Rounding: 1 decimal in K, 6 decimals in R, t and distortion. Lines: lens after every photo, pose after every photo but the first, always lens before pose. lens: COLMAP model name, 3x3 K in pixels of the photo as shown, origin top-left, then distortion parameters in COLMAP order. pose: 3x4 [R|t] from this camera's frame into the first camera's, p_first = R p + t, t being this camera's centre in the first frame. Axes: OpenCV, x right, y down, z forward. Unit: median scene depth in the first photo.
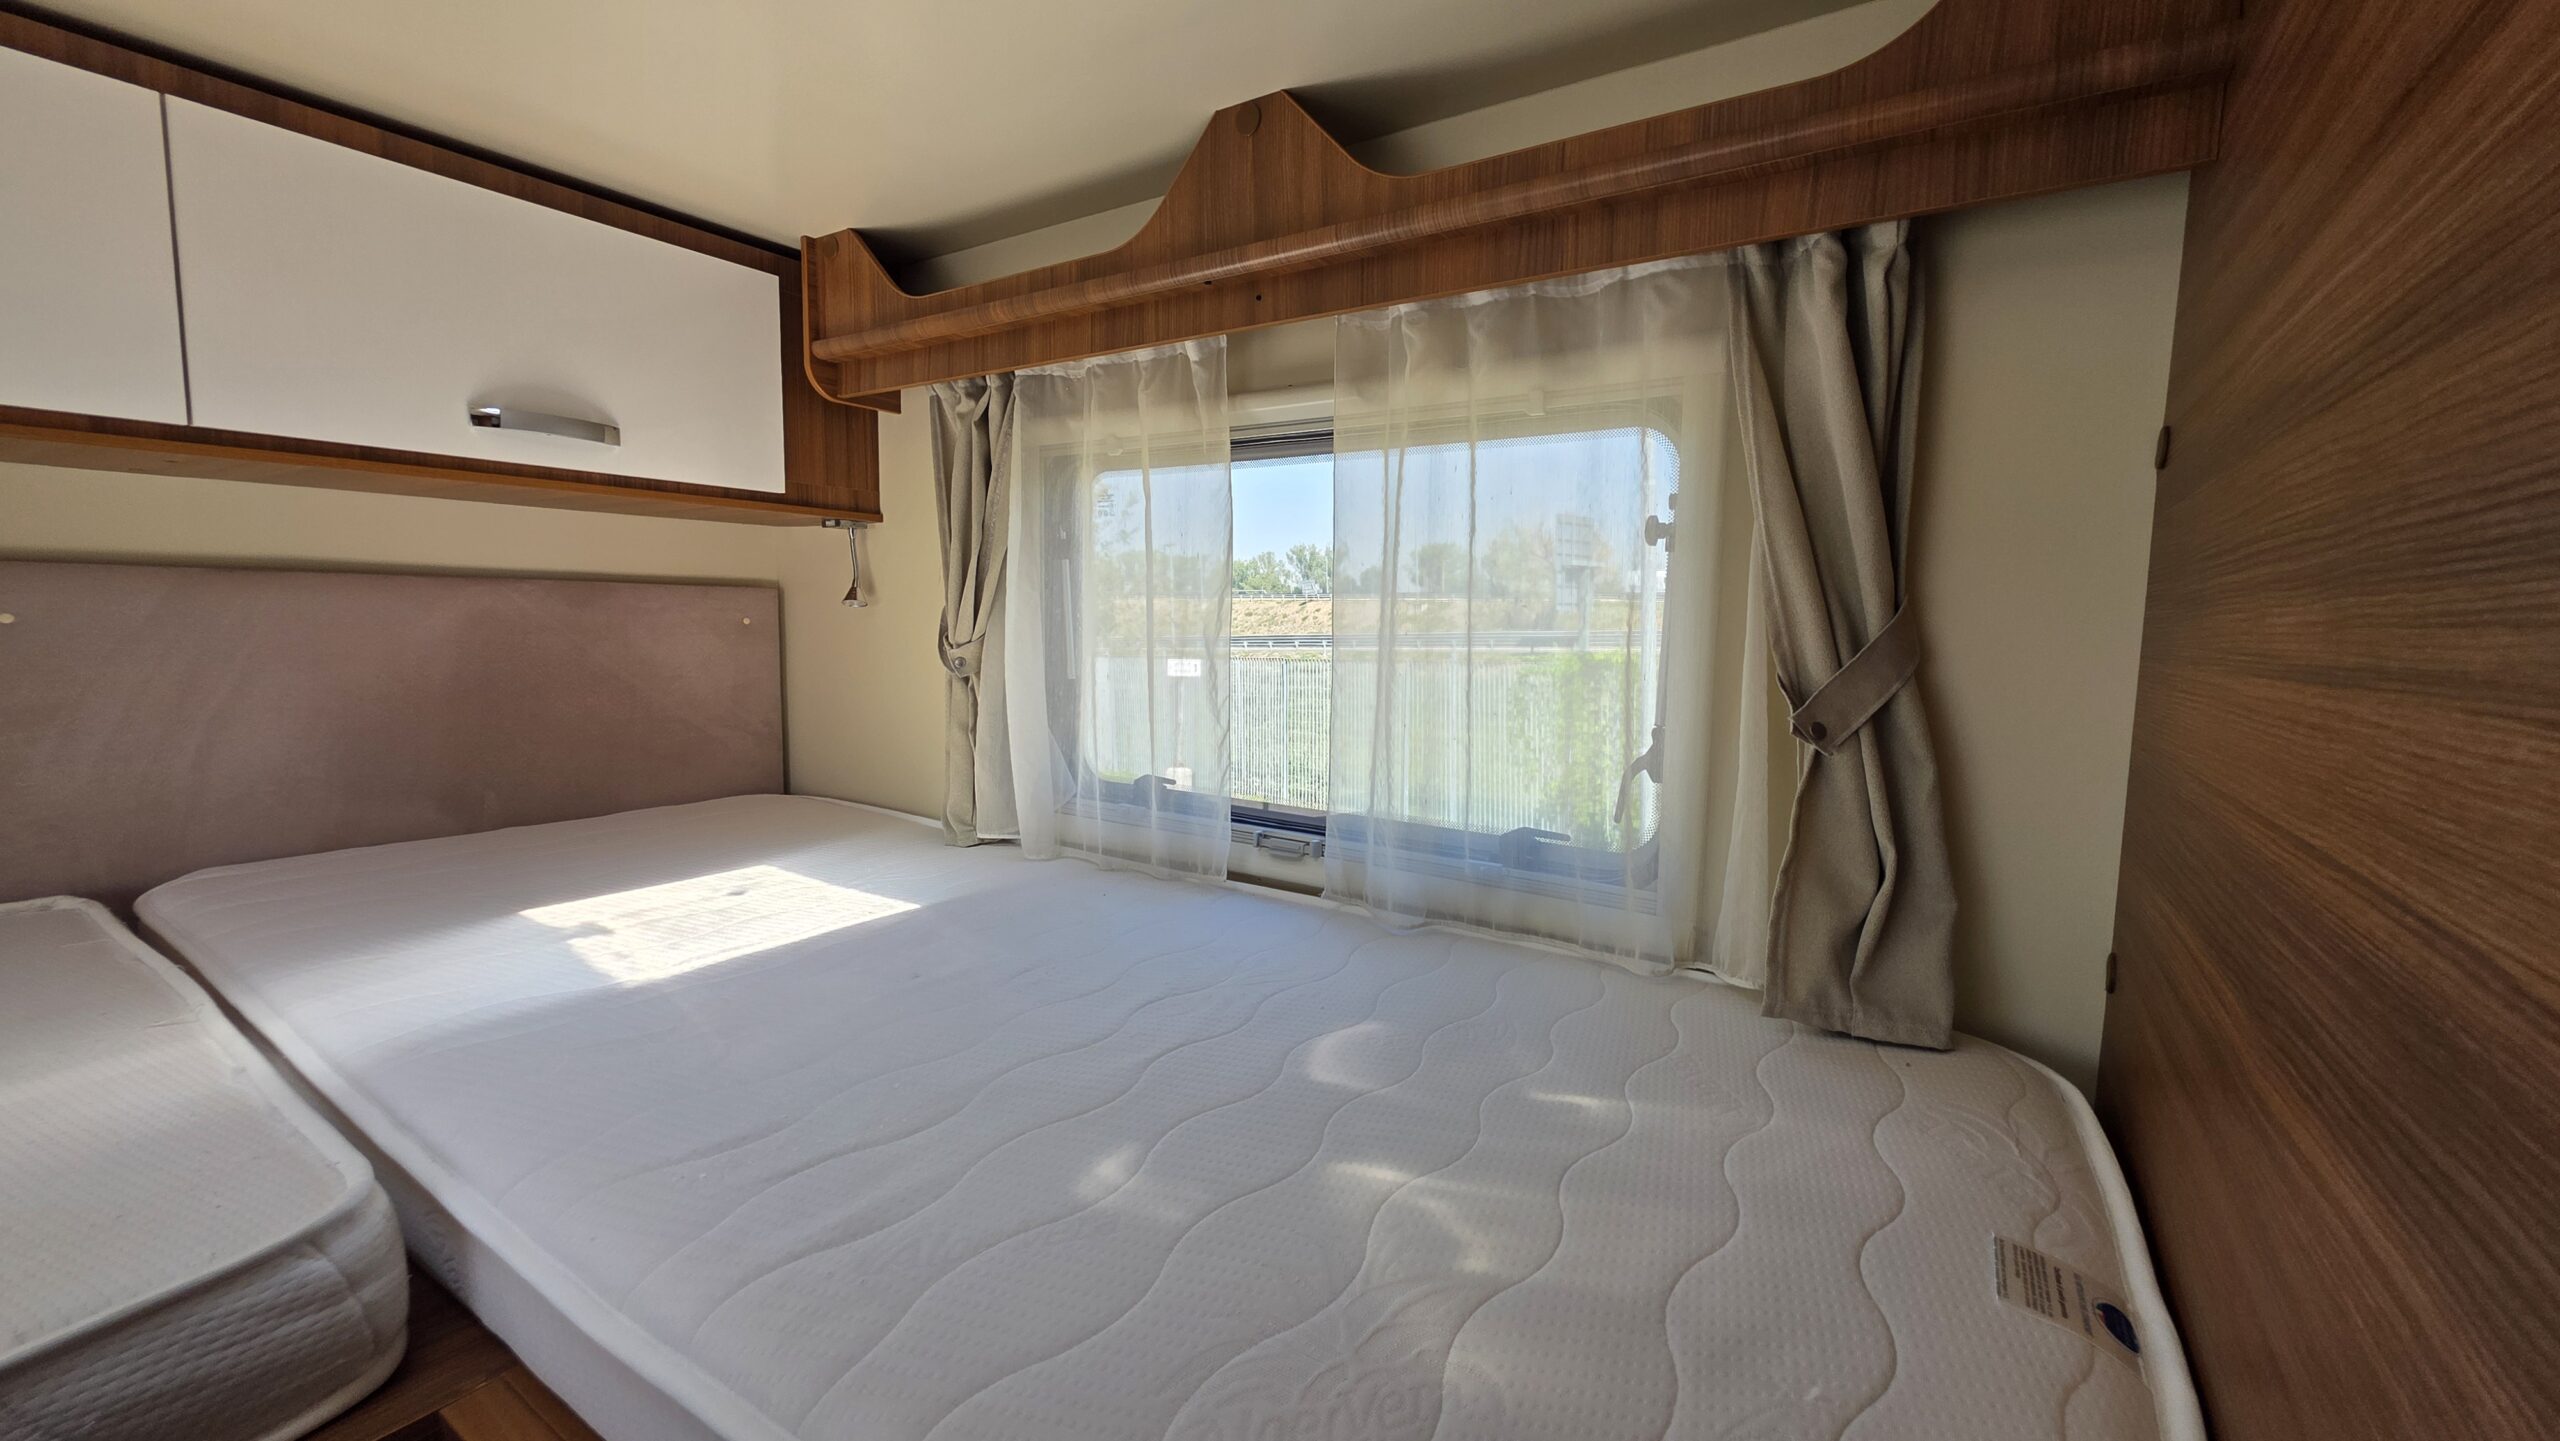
lens RADIAL K [[1022.6, 0, 1294.5], [0, 1022.6, 709.0], [0, 0, 1]] dist [0.005558, -0.001366]
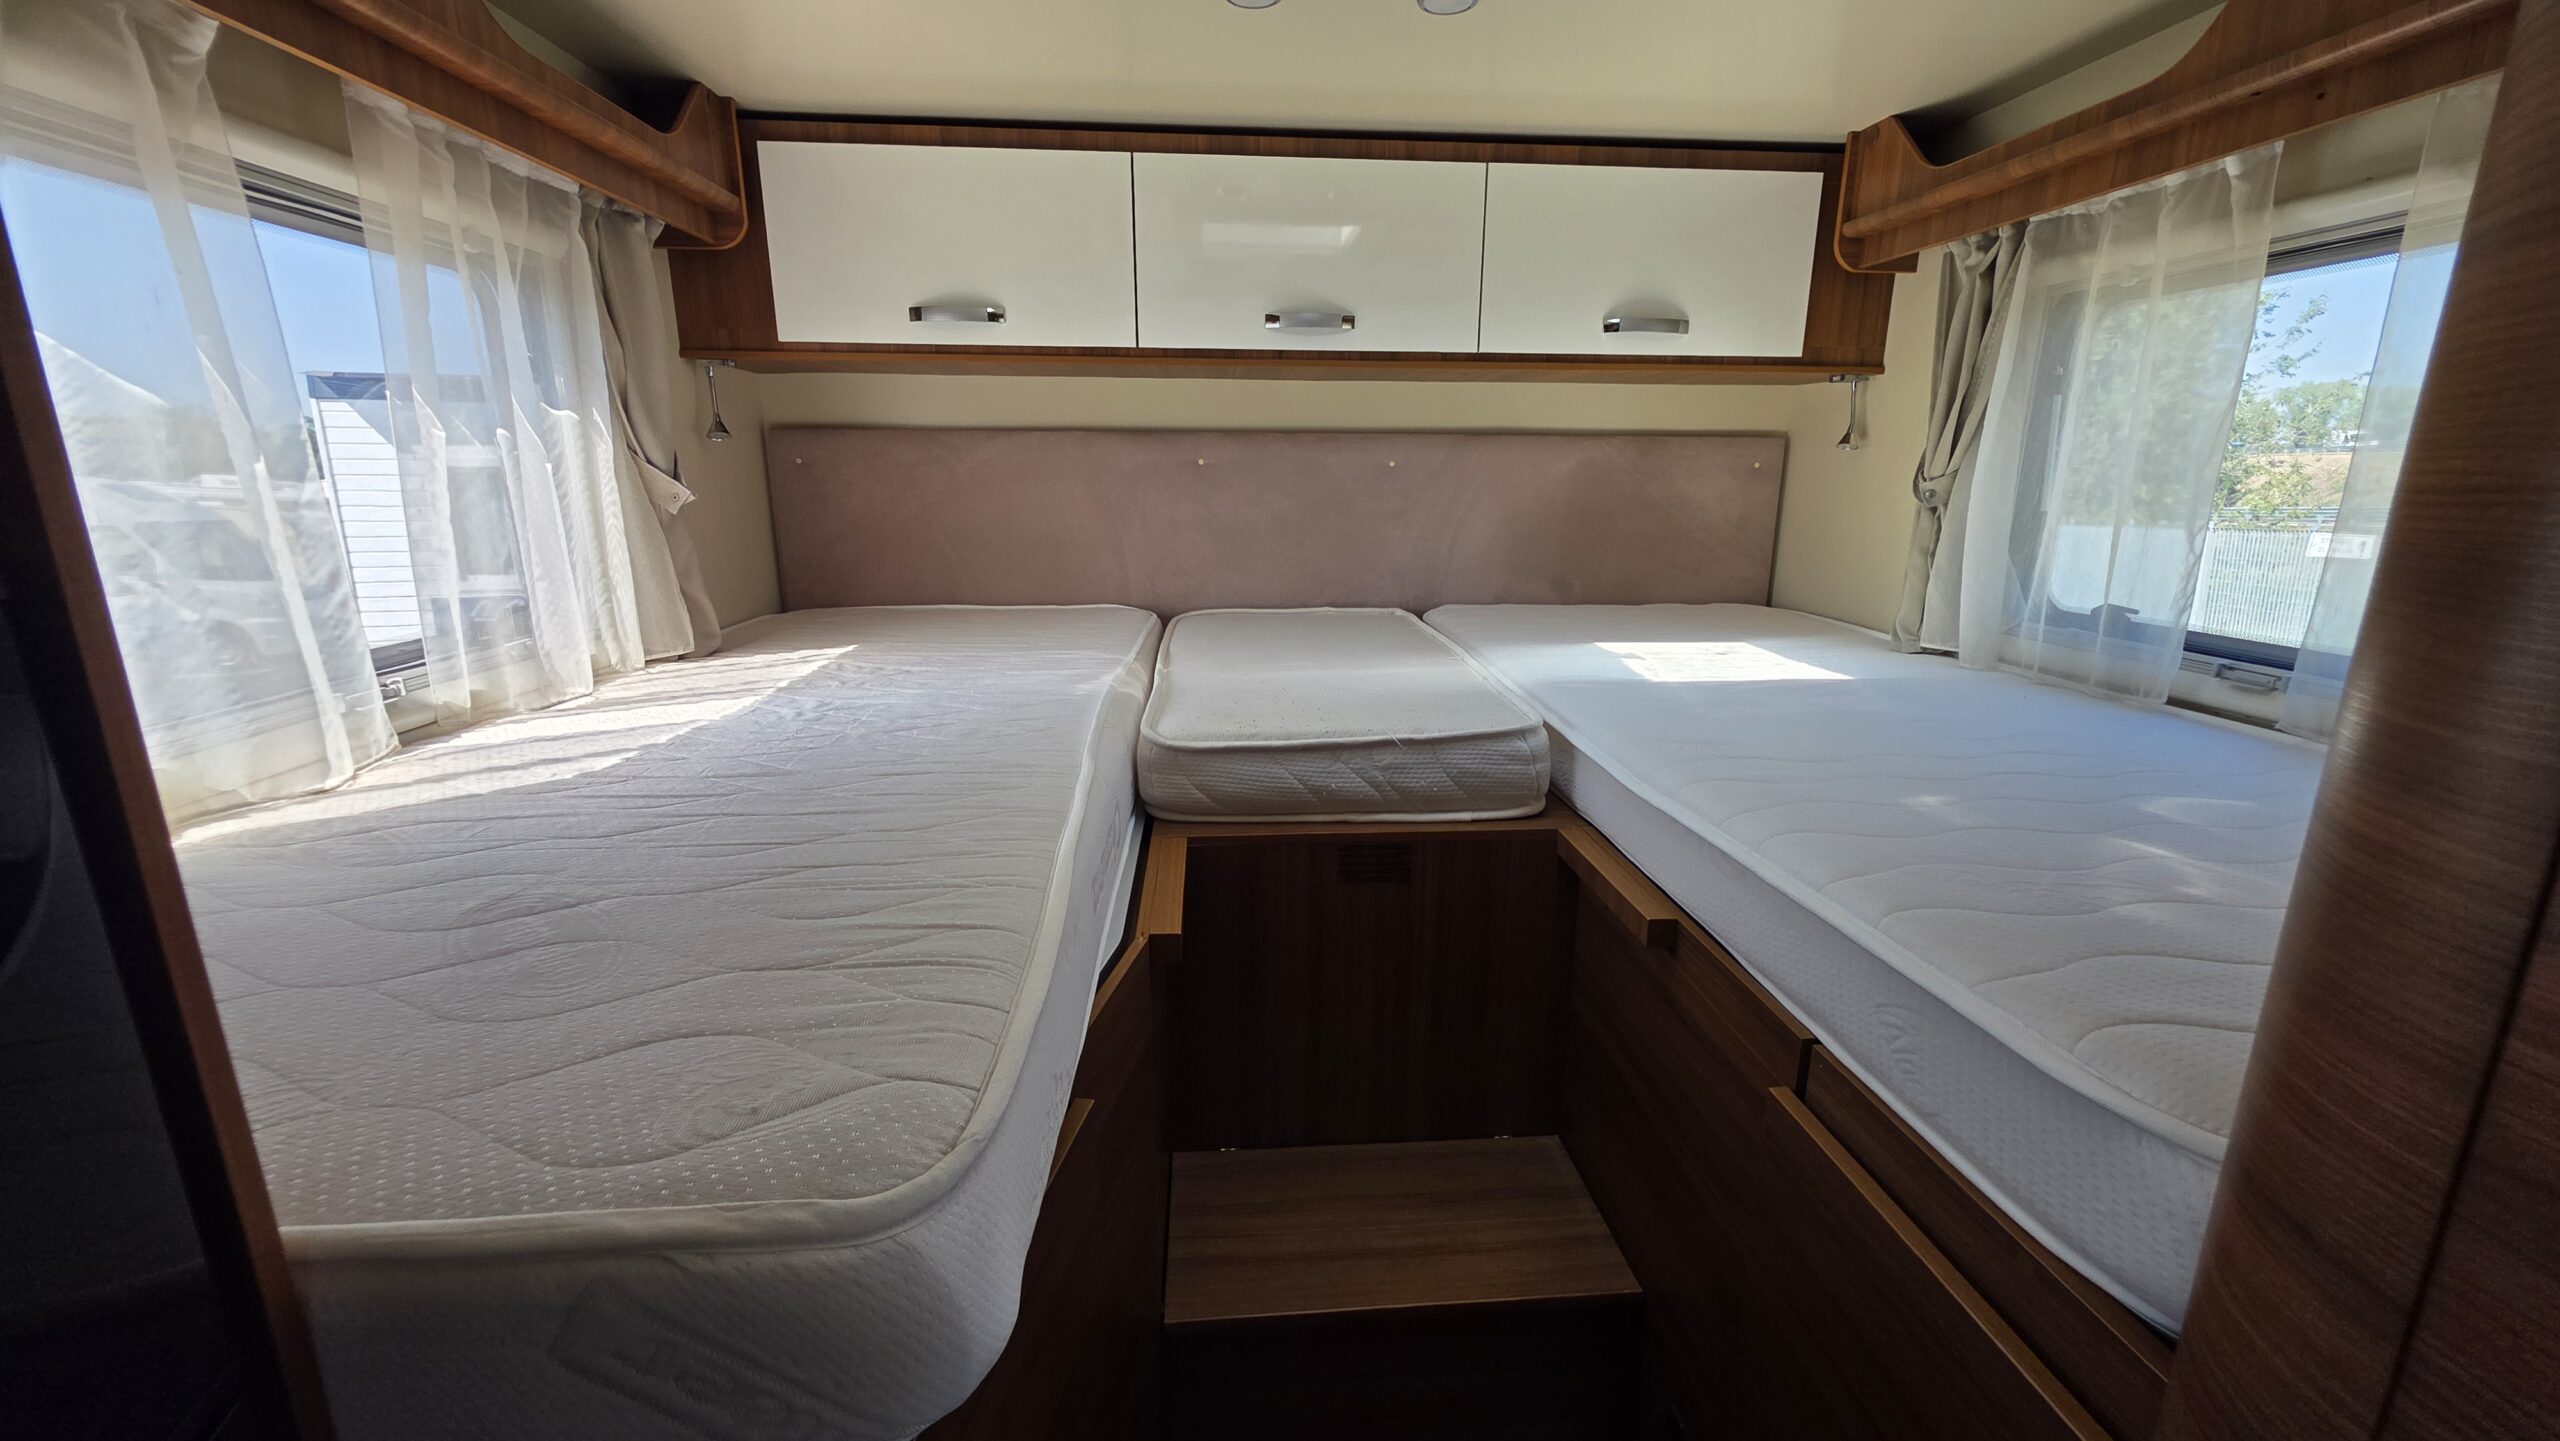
lens RADIAL K [[1022.6, 0, 1280.4], [0, 1022.6, 715.5], [0, 0, 1]] dist [0.005558, -0.001366]
pose [[0.606601, 0.172773, -0.776006, 0.178259], [-0.068625, 0.983836, 0.165401, 0.062280], [0.792039, -0.047079, 0.608652, -0.311866]]
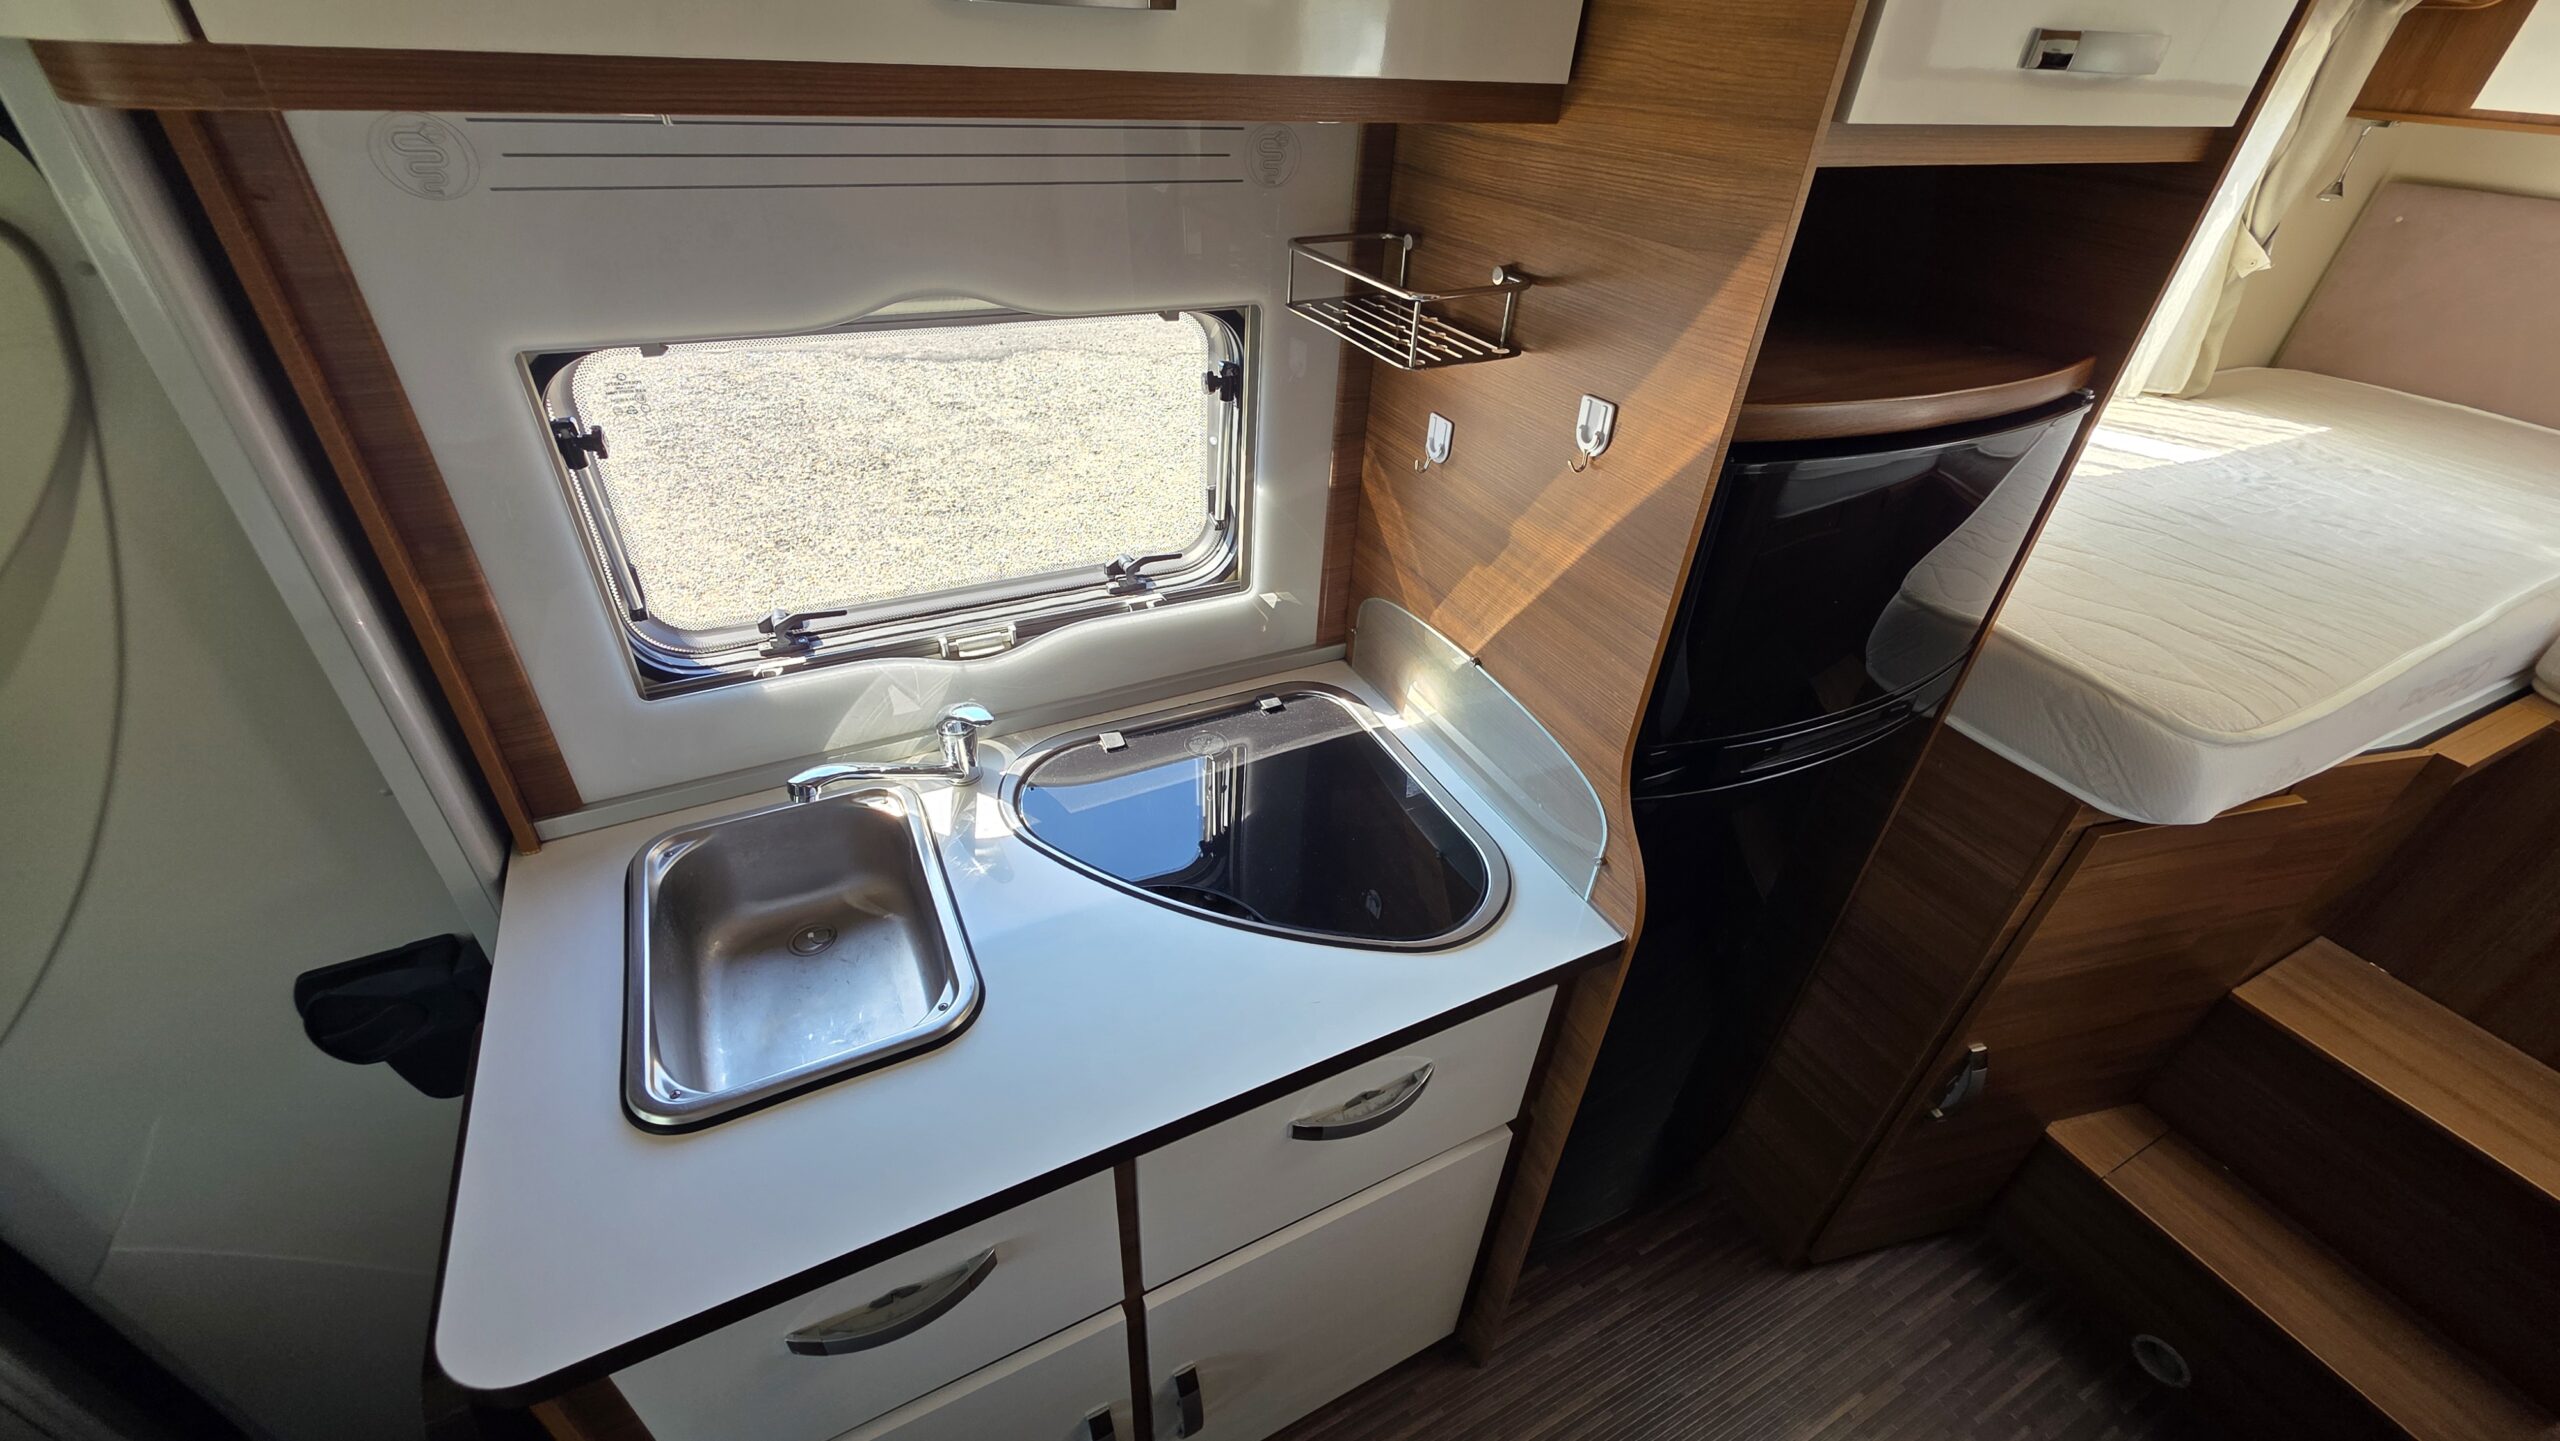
lens RADIAL K [[1022.6, 0, 1291.5], [0, 1022.6, 717.1], [0, 0, 1]] dist [0.005558, -0.001366]
pose [[-0.492384, 0.459328, -0.739307, 0.758082], [-0.150760, 0.791561, 0.592201, -0.078796], [0.857222, 0.403048, -0.320504, -0.552956]]
